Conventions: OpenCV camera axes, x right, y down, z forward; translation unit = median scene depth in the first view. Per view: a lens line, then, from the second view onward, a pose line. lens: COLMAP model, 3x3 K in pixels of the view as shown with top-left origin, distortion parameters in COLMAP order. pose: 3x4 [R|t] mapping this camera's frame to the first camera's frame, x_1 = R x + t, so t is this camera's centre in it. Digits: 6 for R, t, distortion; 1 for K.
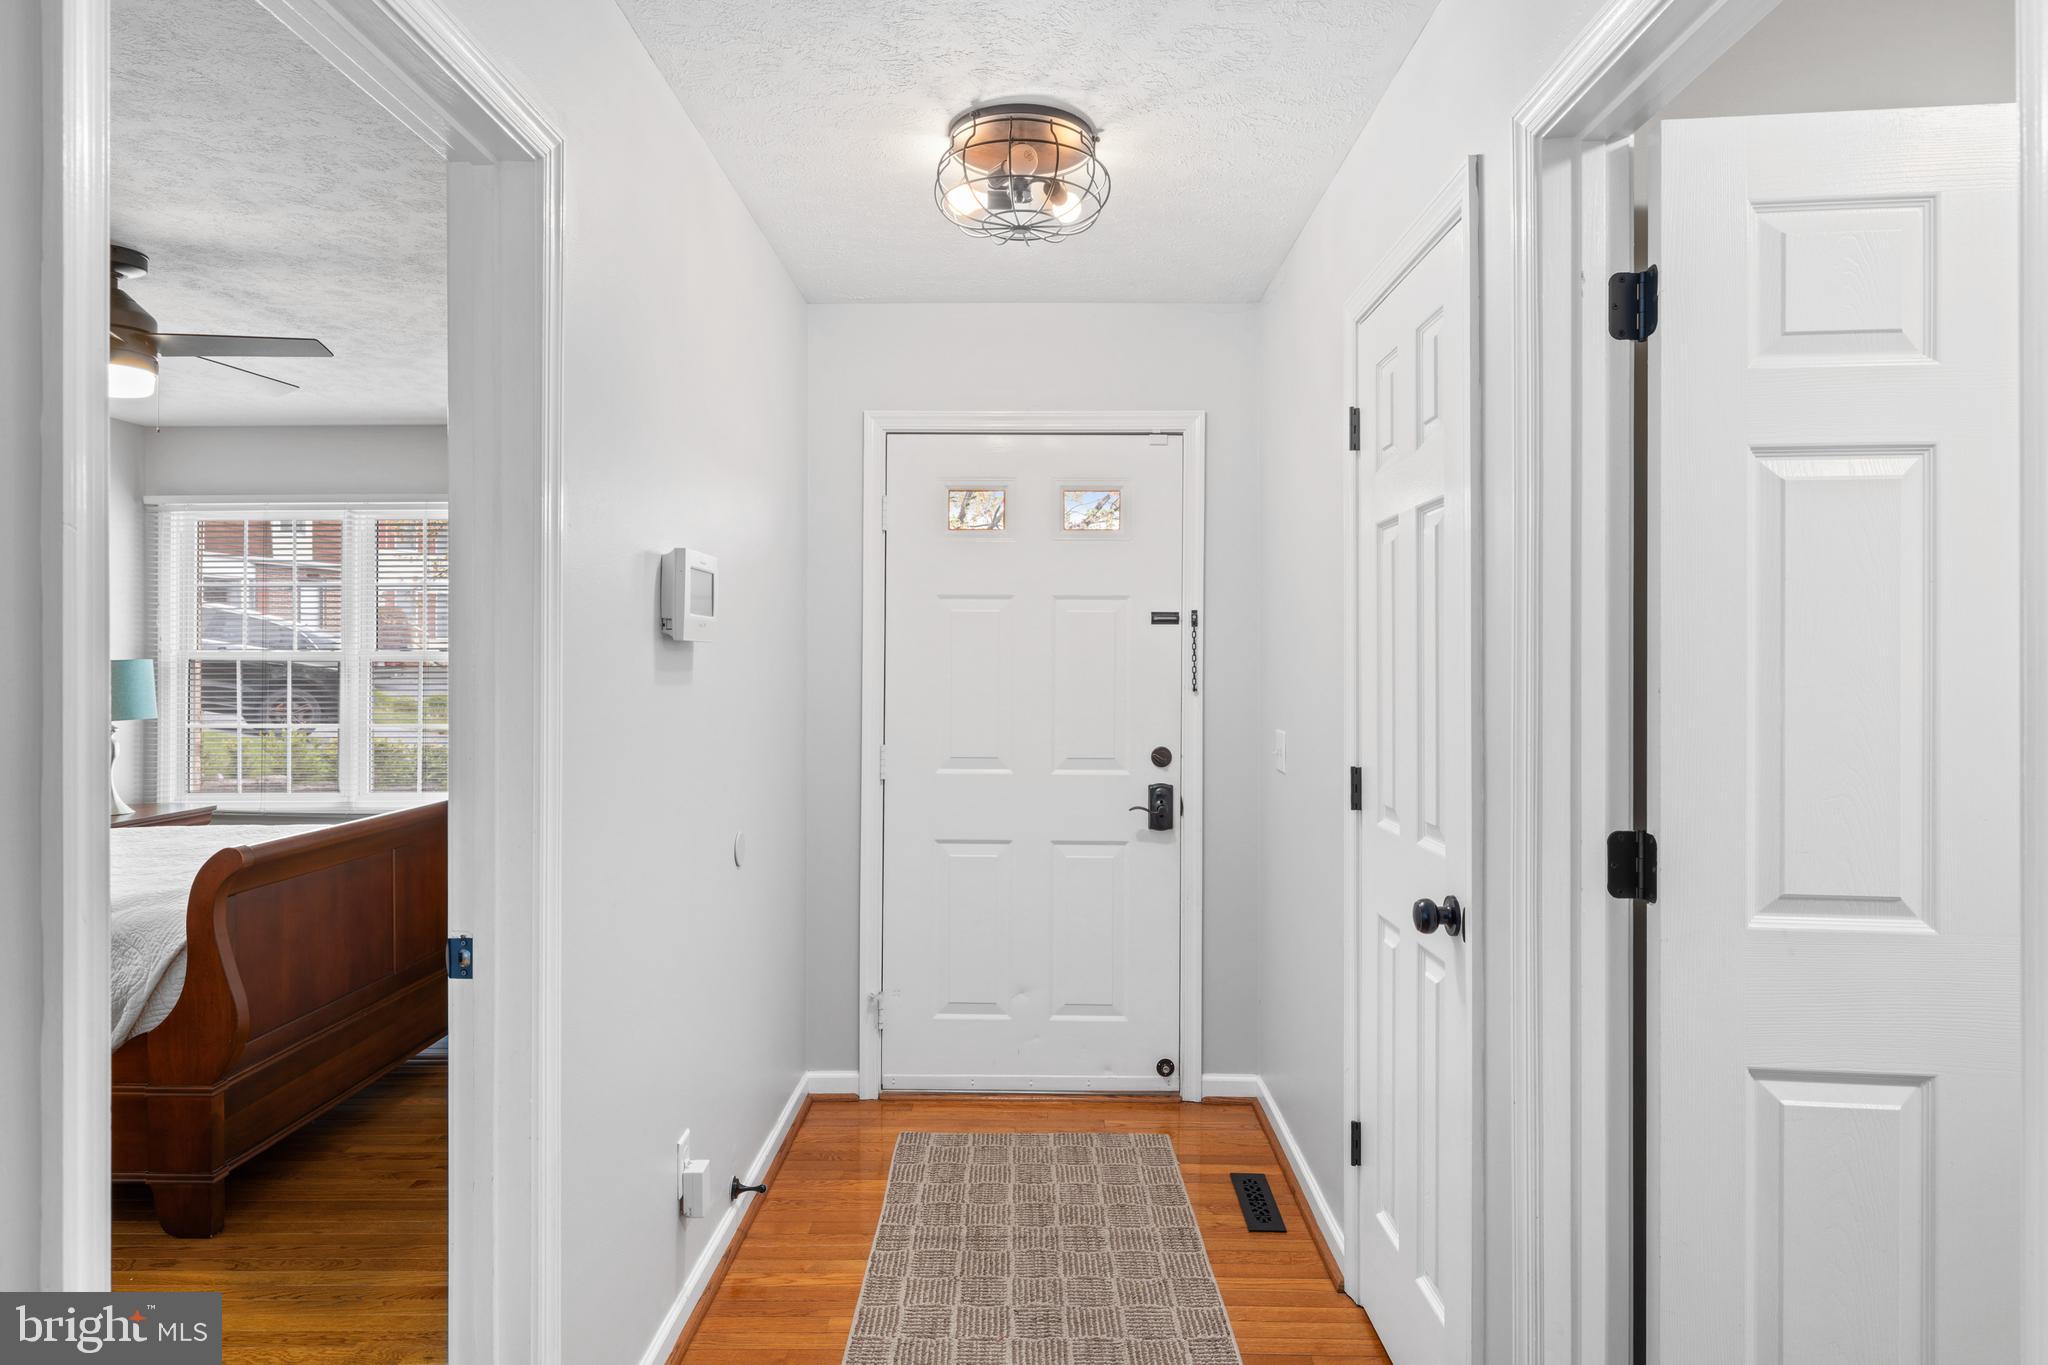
lens RADIAL K [[1181.8, 0, 1021.4], [0, 1181.8, 667.9], [0, 0, 1]] dist [0.001201, 0.000008]
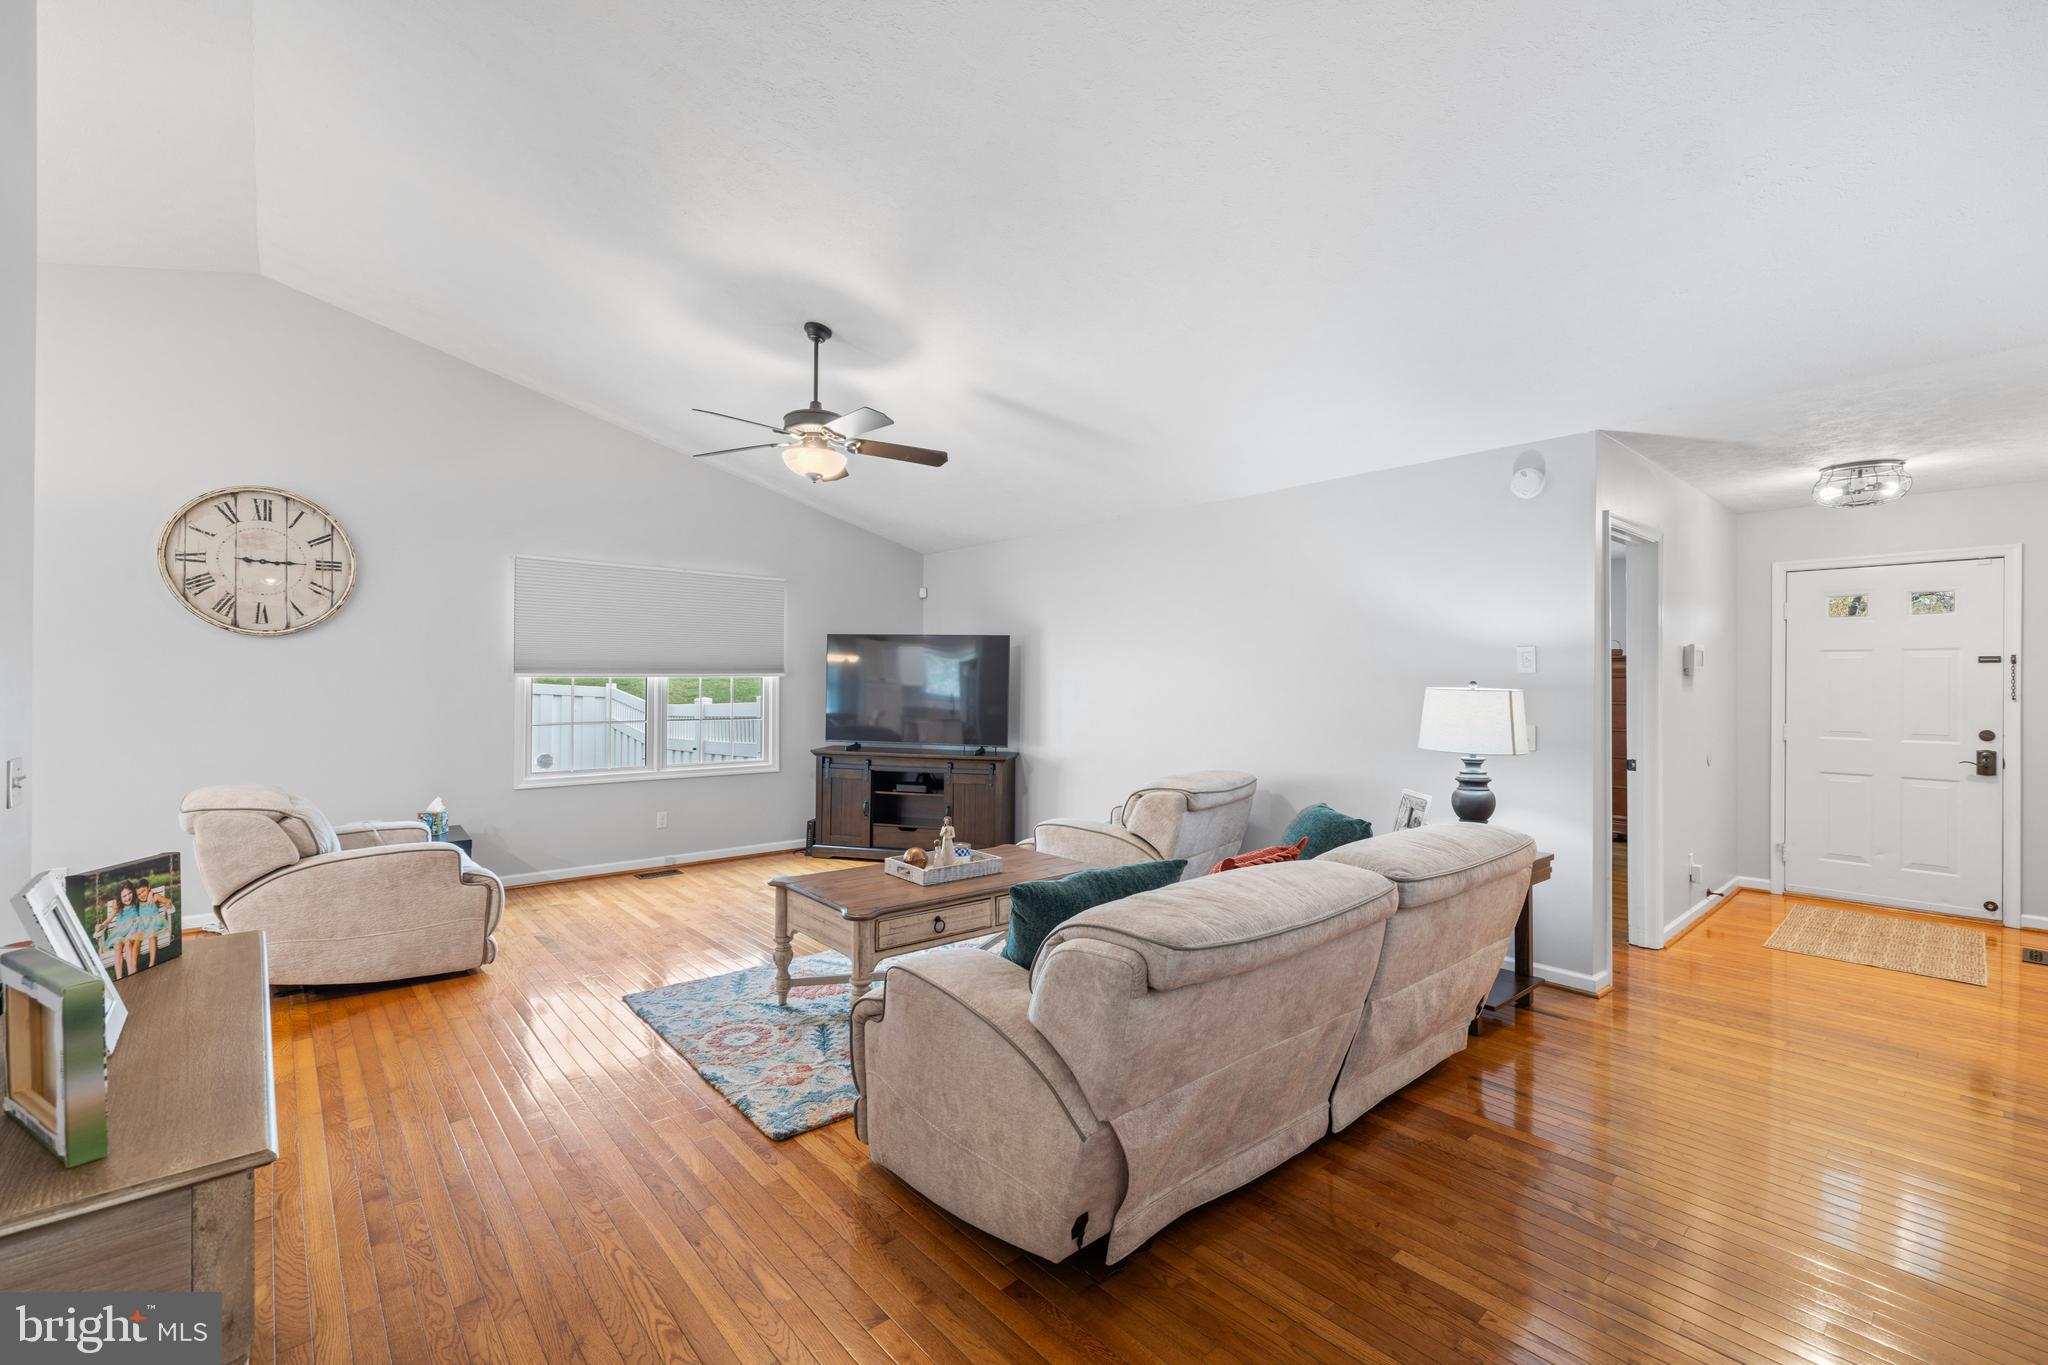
lens RADIAL K [[863.3, 0, 1030.9], [0, 863.3, 672.0], [0, 0, 1]] dist [0.000030, 0.000716]
pose [[0.673153, -0.003481, -0.739495, 0.112297], [-0.006443, 0.999923, -0.010572, 0.000753], [0.739475, 0.011881, 0.673079, -0.993272]]
